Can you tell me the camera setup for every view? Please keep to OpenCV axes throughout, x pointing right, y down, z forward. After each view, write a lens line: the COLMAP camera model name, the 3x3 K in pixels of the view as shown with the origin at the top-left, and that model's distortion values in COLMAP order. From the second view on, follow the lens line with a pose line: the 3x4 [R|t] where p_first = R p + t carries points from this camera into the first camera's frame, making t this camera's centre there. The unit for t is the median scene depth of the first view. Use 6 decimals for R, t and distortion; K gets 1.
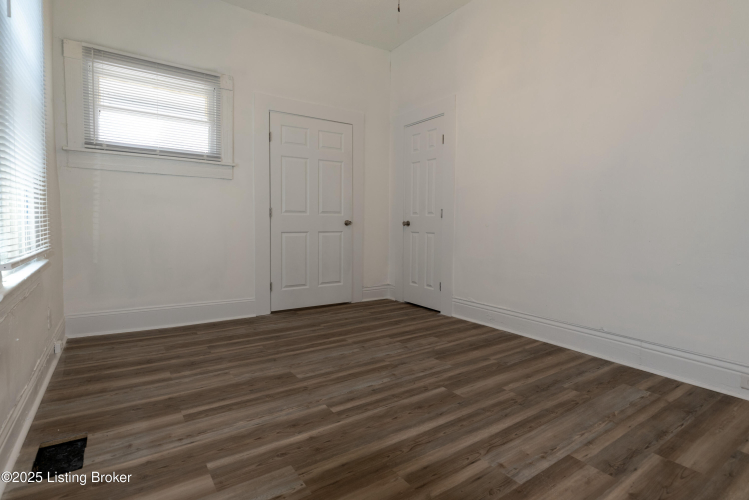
lens RADIAL K [[371.8, 0, 372.7], [0, 371.8, 249.1], [0, 0, 1]] dist [-0.003051, -0.000172]
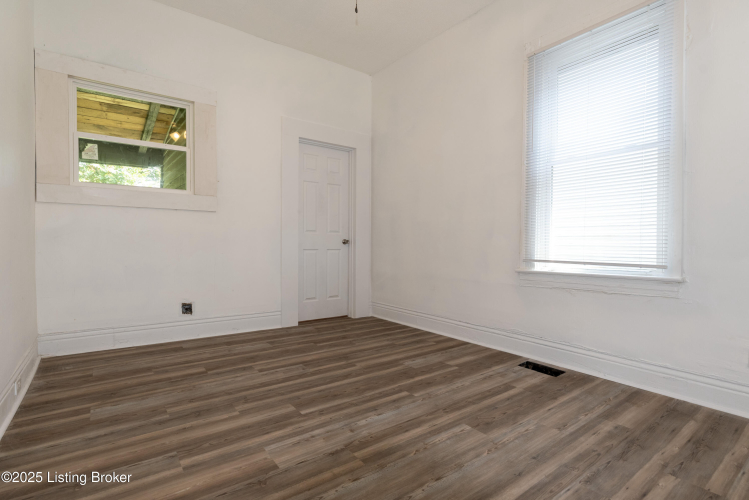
lens RADIAL K [[371.8, 0, 372.7], [0, 371.8, 249.1], [0, 0, 1]] dist [-0.003051, -0.000172]
pose [[-0.999279, -0.014395, -0.035145, 0.050442], [-0.017482, 0.995861, 0.089190, -0.133156], [0.033716, 0.089740, -0.995394, 1.932471]]
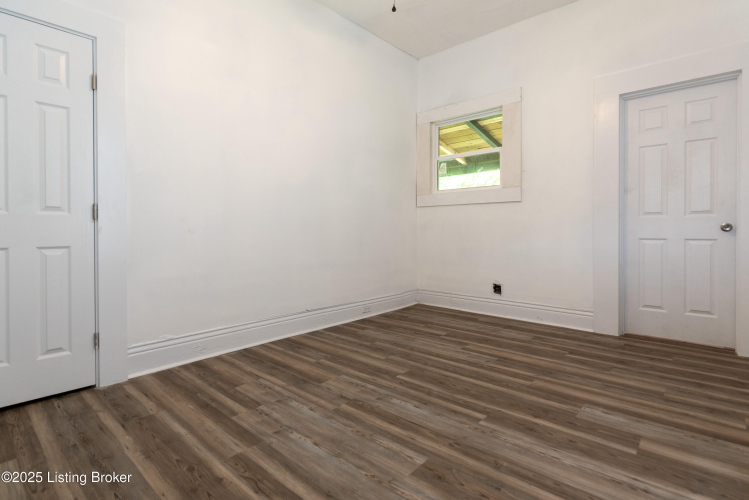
lens RADIAL K [[377.0, 0, 374.8], [0, 377.0, 233.3], [0, 0, 1]] dist [0.001086, -0.000139]
pose [[-0.231834, -0.011896, 0.972683, -0.892863], [0.074426, 0.996777, 0.029929, -0.092292], [-0.969904, 0.079331, -0.230202, 1.303446]]
